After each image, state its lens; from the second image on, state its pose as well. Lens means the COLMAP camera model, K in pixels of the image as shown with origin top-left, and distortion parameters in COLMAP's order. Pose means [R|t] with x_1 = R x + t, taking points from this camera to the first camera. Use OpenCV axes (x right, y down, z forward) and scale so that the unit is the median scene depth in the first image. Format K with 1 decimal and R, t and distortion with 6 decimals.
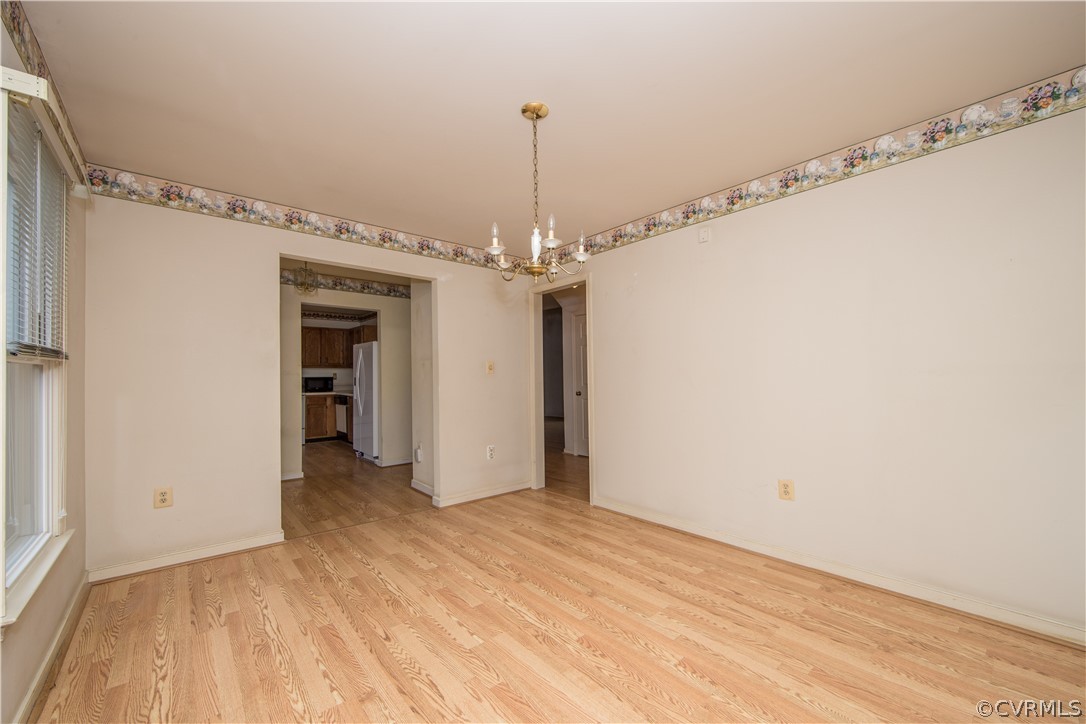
lens RADIAL K [[434.4, 0, 547.3], [0, 434.4, 364.0], [0, 0, 1]] dist [-0.007400, 0.000741]
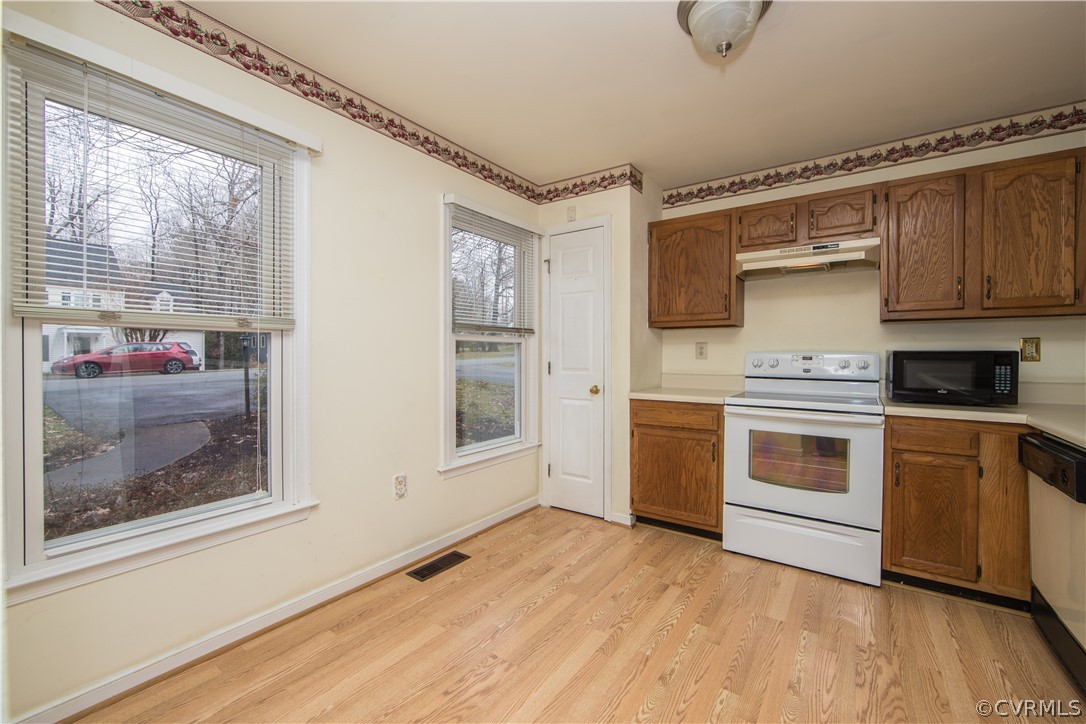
lens RADIAL K [[445.9, 0, 553.6], [0, 445.9, 358.5], [0, 0, 1]] dist [-0.001895, 0.000181]
pose [[0.255205, 0.022674, -0.966621, -0.322572], [0.018190, 0.999435, 0.028246, 0.022888], [0.966716, -0.024792, 0.254648, 0.692796]]
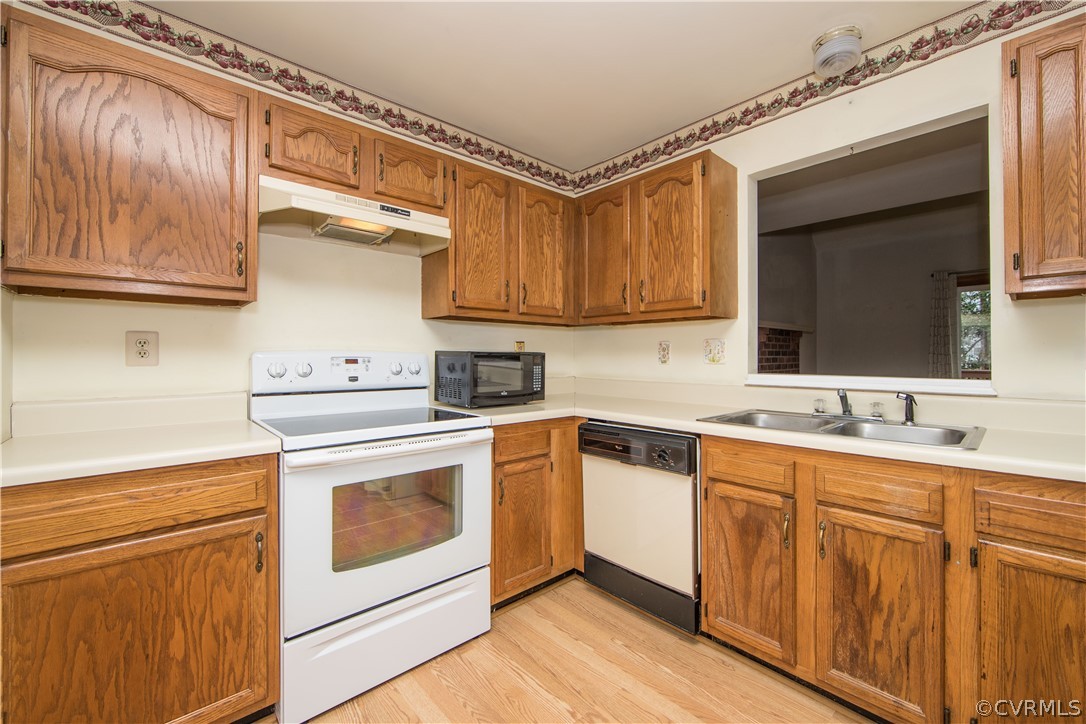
lens RADIAL K [[443.9, 0, 560.6], [0, 443.9, 355.4], [0, 0, 1]] dist [-0.014565, 0.003245]
pose [[0.998820, 0.012632, 0.046897, -0.511761], [-0.013617, 0.999692, 0.020750, 0.026390], [-0.046620, -0.021364, 0.998684, 0.724966]]
